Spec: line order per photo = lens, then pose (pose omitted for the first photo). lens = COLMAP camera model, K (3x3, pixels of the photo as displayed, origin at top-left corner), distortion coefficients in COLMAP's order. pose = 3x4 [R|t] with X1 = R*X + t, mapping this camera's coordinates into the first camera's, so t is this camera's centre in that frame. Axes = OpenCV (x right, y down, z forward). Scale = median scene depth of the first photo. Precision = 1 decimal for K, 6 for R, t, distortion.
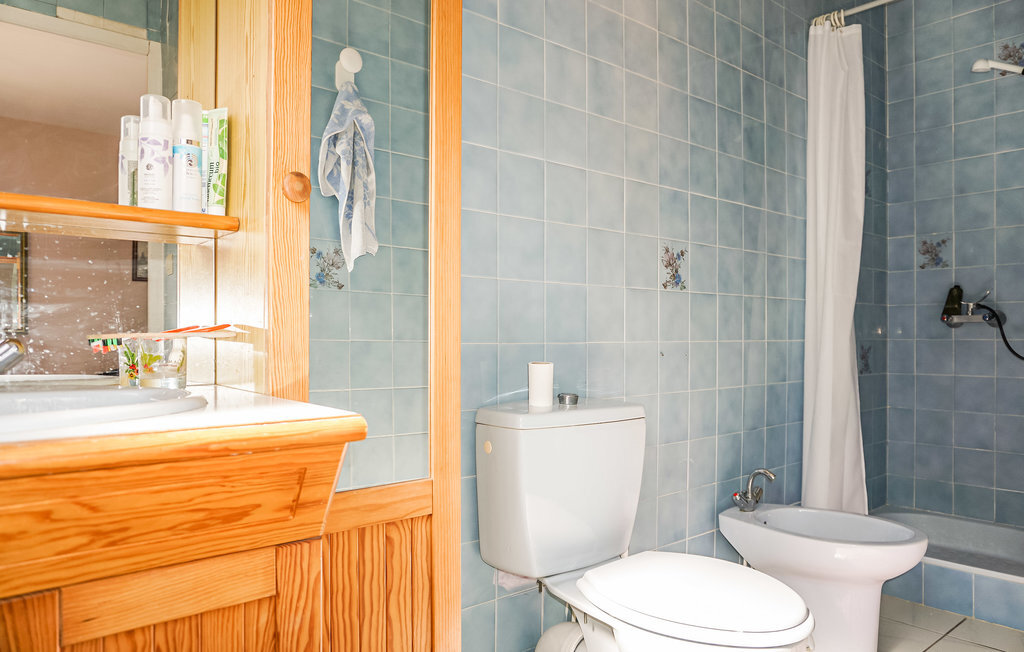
lens RADIAL K [[714.5, 0, 513.8], [0, 714.5, 337.1], [0, 0, 1]] dist [-0.037500, 0.004436]
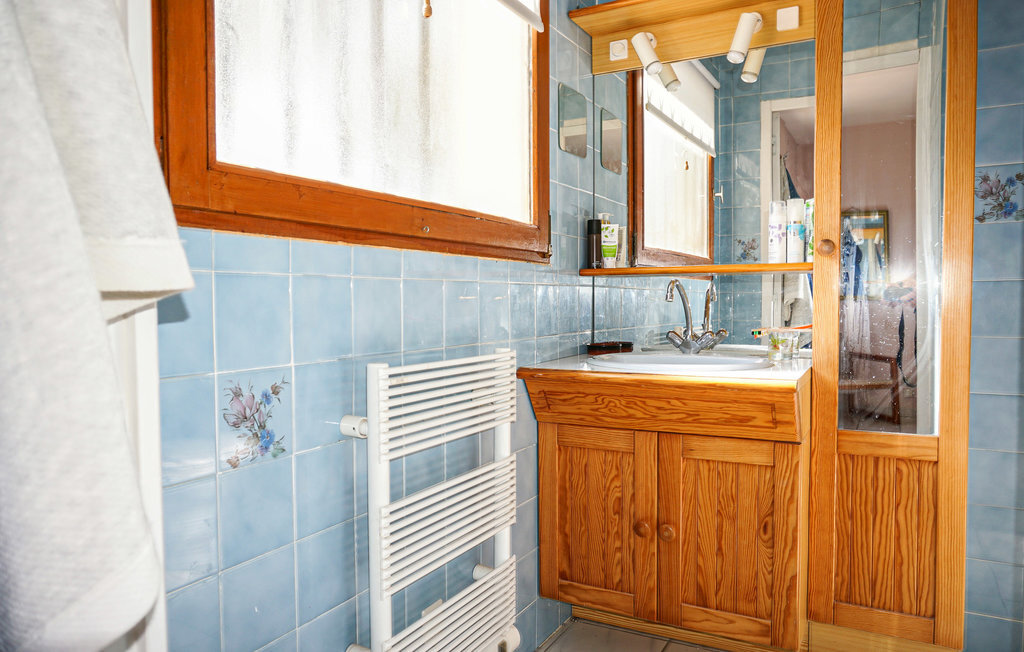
lens RADIAL K [[714.5, 0, 513.0], [0, 714.5, 322.6], [0, 0, 1]] dist [-0.037500, 0.004436]
pose [[0.331778, 0.028103, -0.942939, 1.043181], [0.009008, 0.999416, 0.032956, -0.090812], [0.943314, -0.019428, 0.331332, -0.281592]]
